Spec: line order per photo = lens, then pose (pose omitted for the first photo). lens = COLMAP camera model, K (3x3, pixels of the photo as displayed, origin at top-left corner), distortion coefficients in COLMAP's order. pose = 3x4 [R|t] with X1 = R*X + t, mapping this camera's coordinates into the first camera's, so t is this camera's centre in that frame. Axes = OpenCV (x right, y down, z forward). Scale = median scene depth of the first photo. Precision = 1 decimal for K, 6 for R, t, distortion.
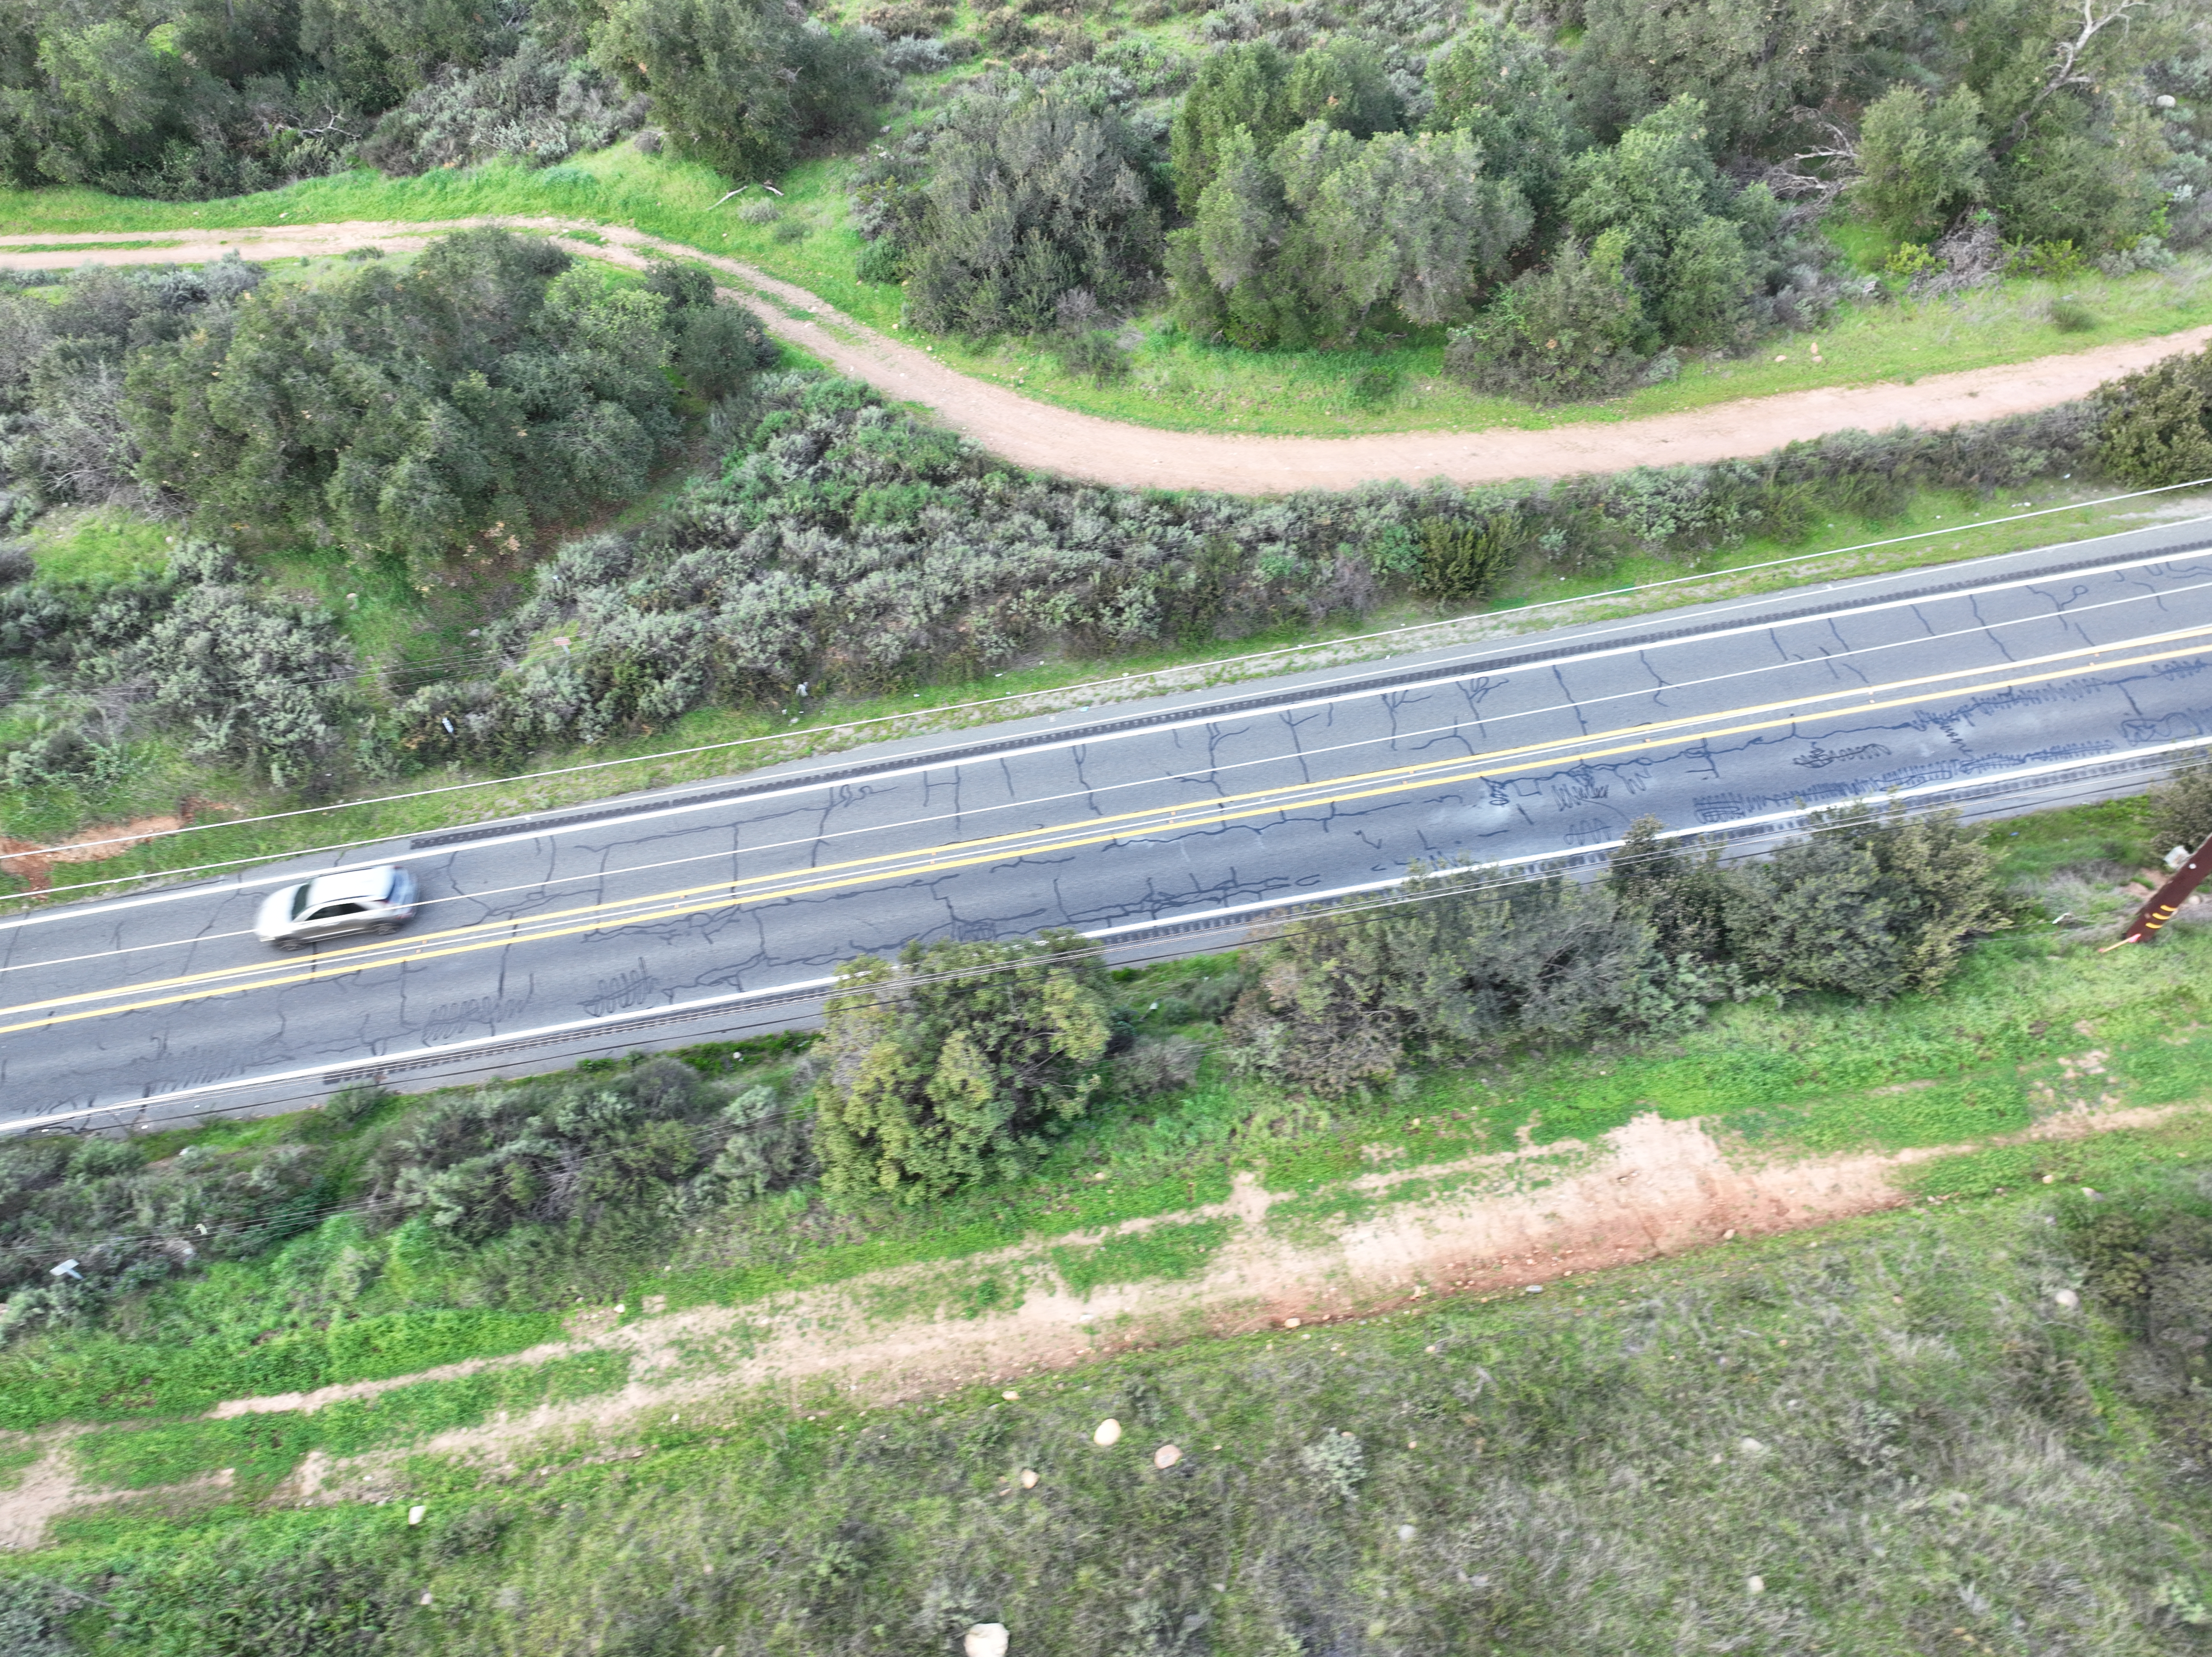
lens RADIAL K [[1544.8, 0, 1107.6], [0, 1544.8, 832.0], [0, 0, 1]] dist [-0.002254, 0.016555]
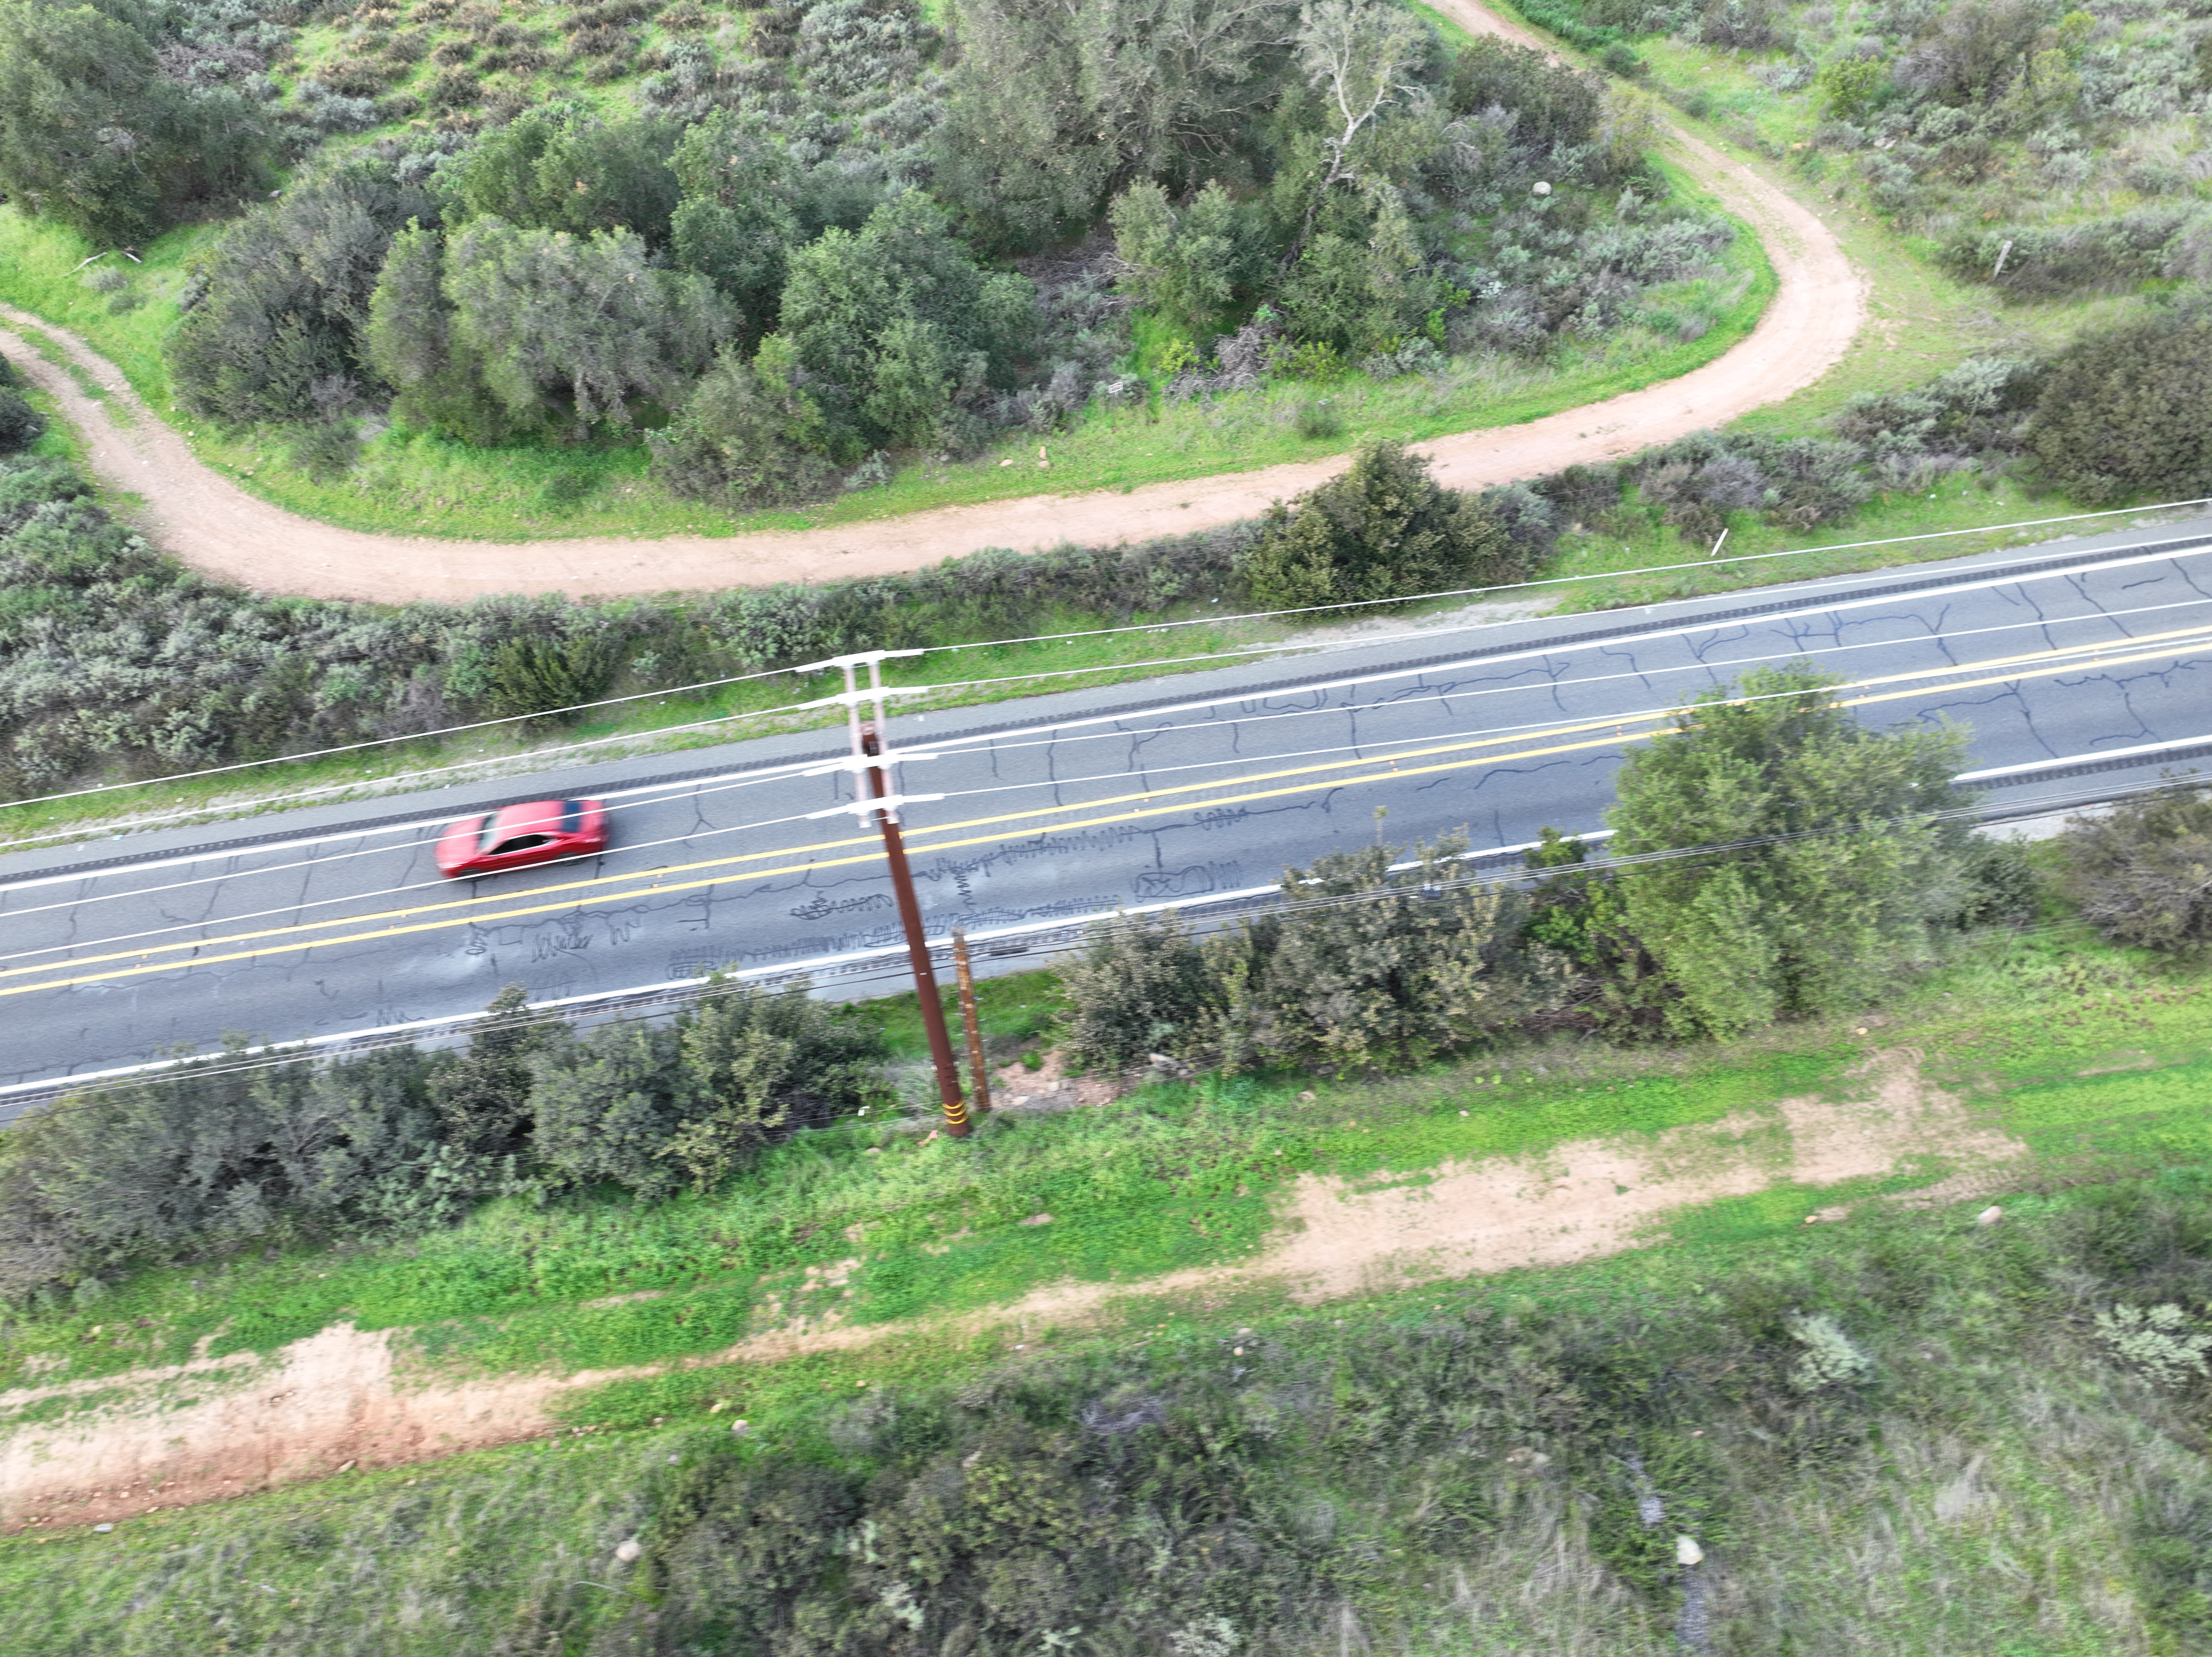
lens RADIAL K [[1544.8, 0, 1109.6], [0, 1544.8, 830.7], [0, 0, 1]] dist [-0.002254, 0.016555]
pose [[0.999846, 0.014644, -0.009673, 0.600749], [-0.014652, 0.999892, -0.000743, -0.090774], [0.009661, 0.000884, 0.999953, 0.045449]]
